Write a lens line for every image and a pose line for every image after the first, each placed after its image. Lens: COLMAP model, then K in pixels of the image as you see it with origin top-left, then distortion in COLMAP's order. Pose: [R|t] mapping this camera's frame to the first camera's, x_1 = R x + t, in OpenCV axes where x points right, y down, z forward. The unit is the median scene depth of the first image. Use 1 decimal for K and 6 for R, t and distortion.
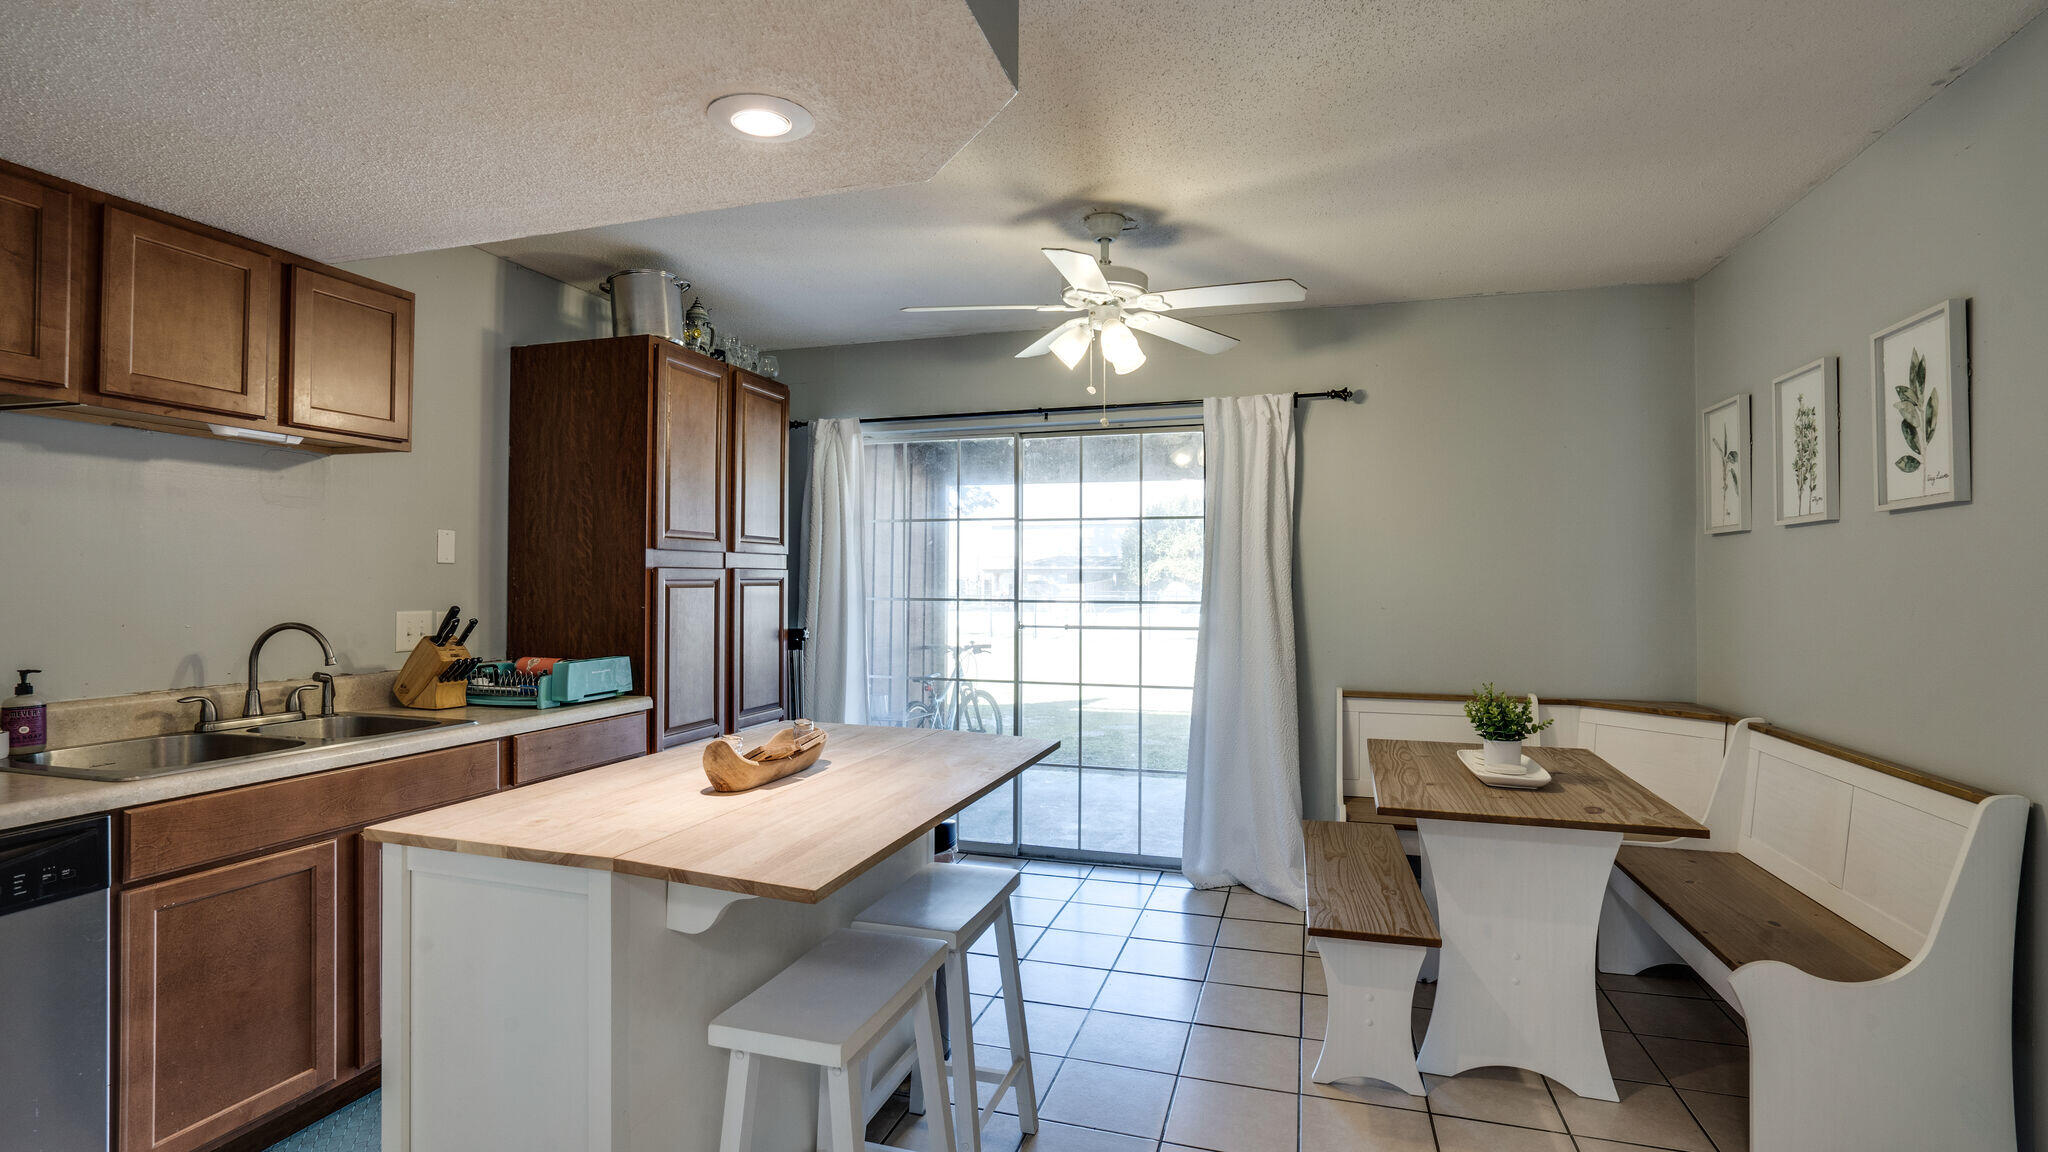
lens RADIAL K [[943.3, 0, 1020.2], [0, 943.3, 578.3], [0, 0, 1]] dist [-0.049566, 0.024294]
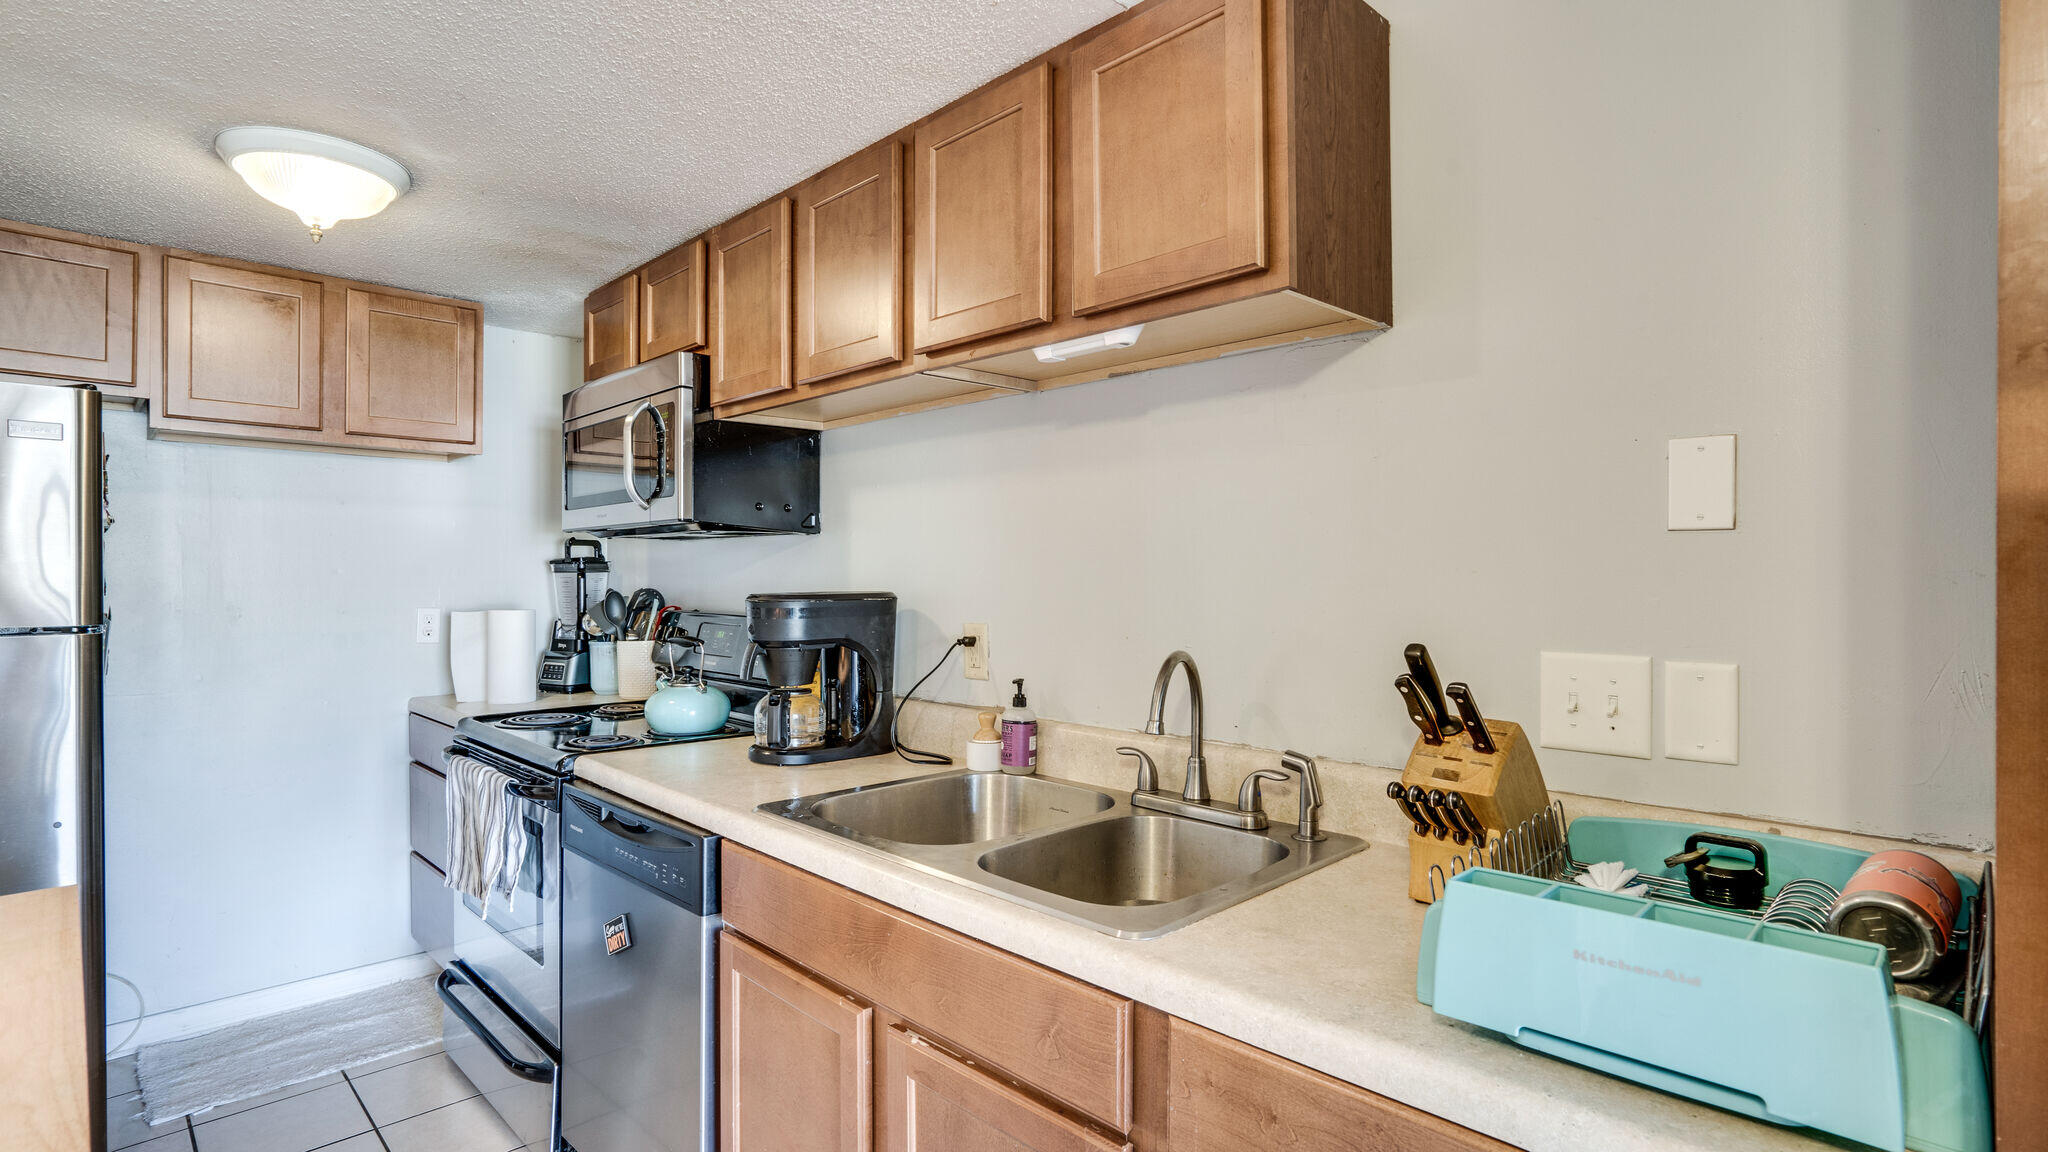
lens RADIAL K [[971.3, 0, 1009.2], [0, 971.3, 569.3], [0, 0, 1]] dist [-0.051380, 0.031796]
pose [[-0.469035, -0.010340, -0.883119, -0.155358], [0.002352, 0.999913, -0.012956, 0.003642], [0.883176, -0.008154, -0.468970, 0.902454]]
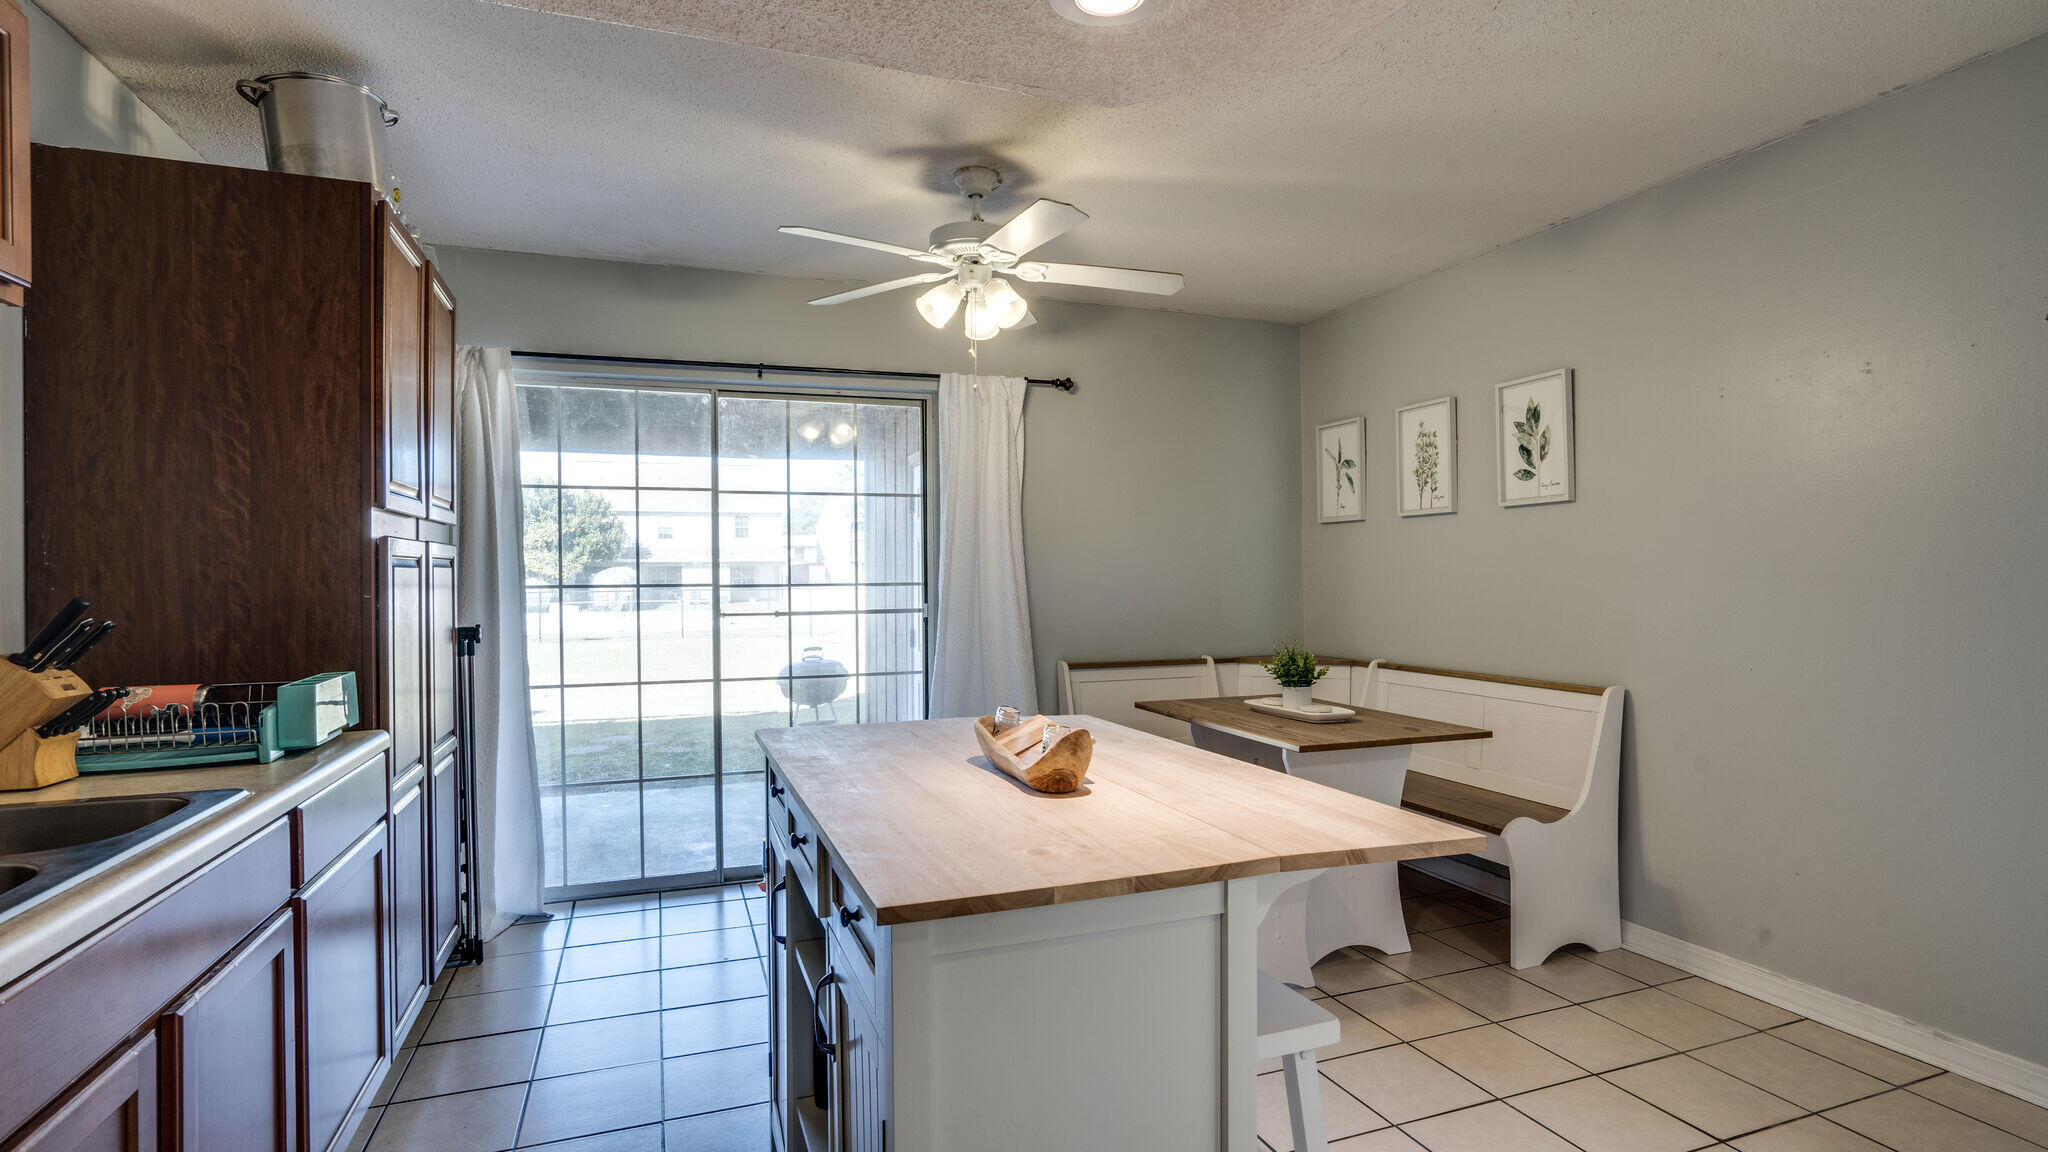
lens RADIAL K [[984.4, 0, 1020.8], [0, 984.4, 583.4], [0, 0, 1]] dist [-0.050666, 0.033688]
pose [[0.793572, -0.014795, 0.608296, -0.446841], [0.008087, 0.999872, 0.013769, 0.015916], [-0.608422, -0.006007, 0.793591, 0.173462]]
